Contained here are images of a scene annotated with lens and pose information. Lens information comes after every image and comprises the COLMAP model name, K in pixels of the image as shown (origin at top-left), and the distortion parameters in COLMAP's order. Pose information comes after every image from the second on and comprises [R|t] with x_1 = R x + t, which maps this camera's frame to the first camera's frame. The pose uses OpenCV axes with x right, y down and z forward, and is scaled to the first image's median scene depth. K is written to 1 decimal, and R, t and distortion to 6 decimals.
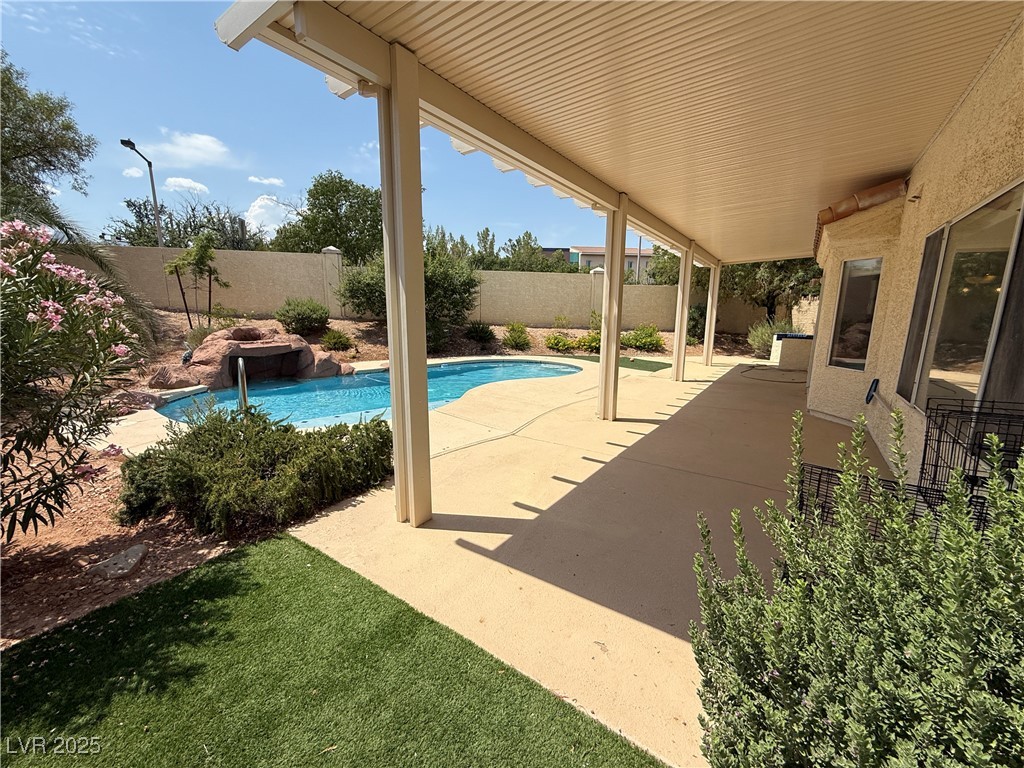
lens RADIAL K [[408.7, 0, 512.1], [0, 408.7, 386.7], [0, 0, 1]] dist [-0.000429, -0.000012]
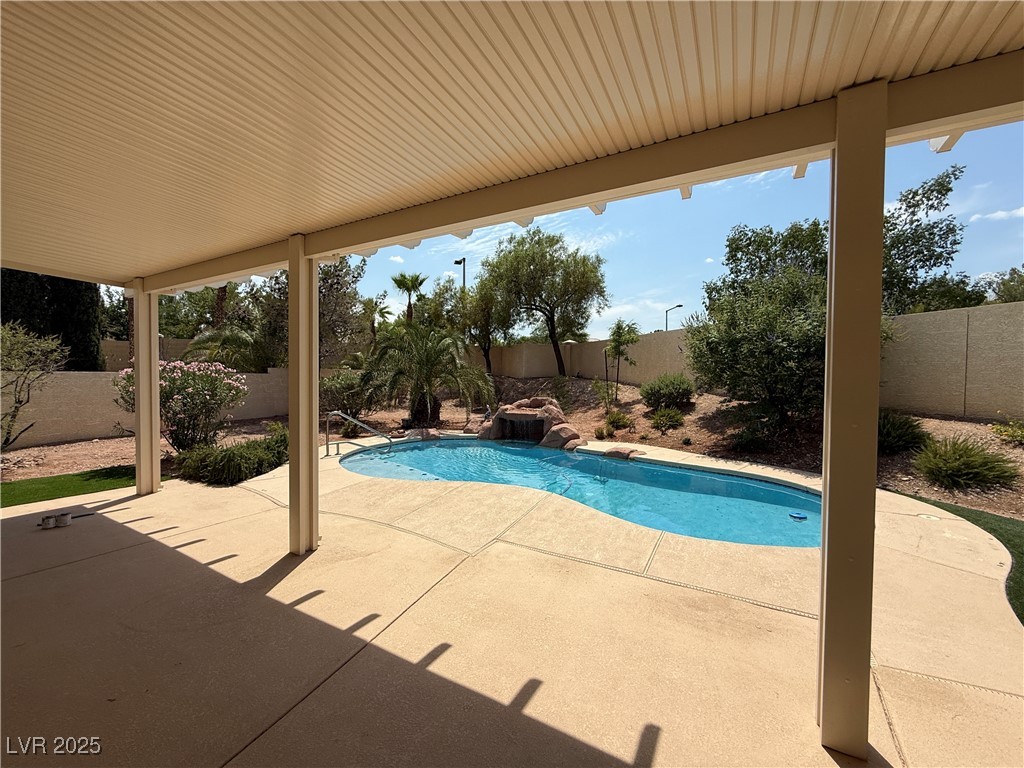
lens RADIAL K [[408.7, 0, 512.1], [0, 408.7, 386.7], [0, 0, 1]] dist [-0.000429, -0.000012]
pose [[0.112222, 0.020979, -0.993462, 0.573077], [-0.188031, 0.982163, -0.000499, -0.154236], [0.975731, 0.186858, 0.114165, 0.717621]]
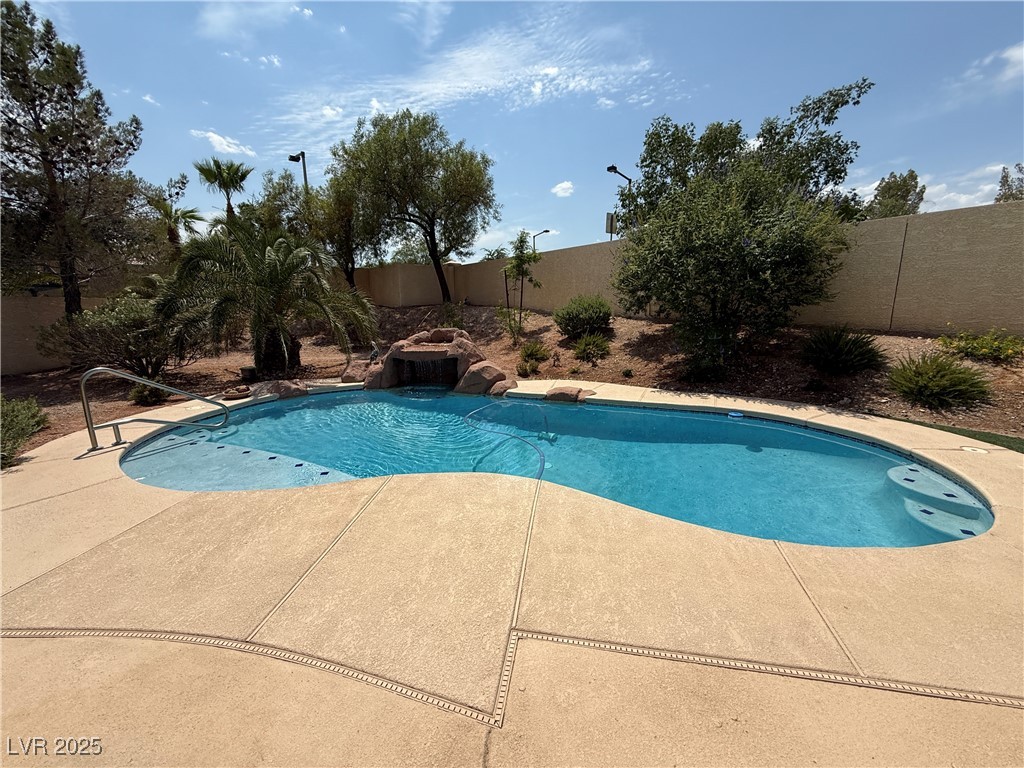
lens RADIAL K [[408.7, 0, 512.1], [0, 408.7, 386.7], [0, 0, 1]] dist [-0.000429, -0.000012]
pose [[0.428184, 0.162769, -0.888912, 0.294976], [-0.148236, 0.982972, 0.108588, -0.132936], [0.891451, 0.085273, 0.445021, 0.677668]]
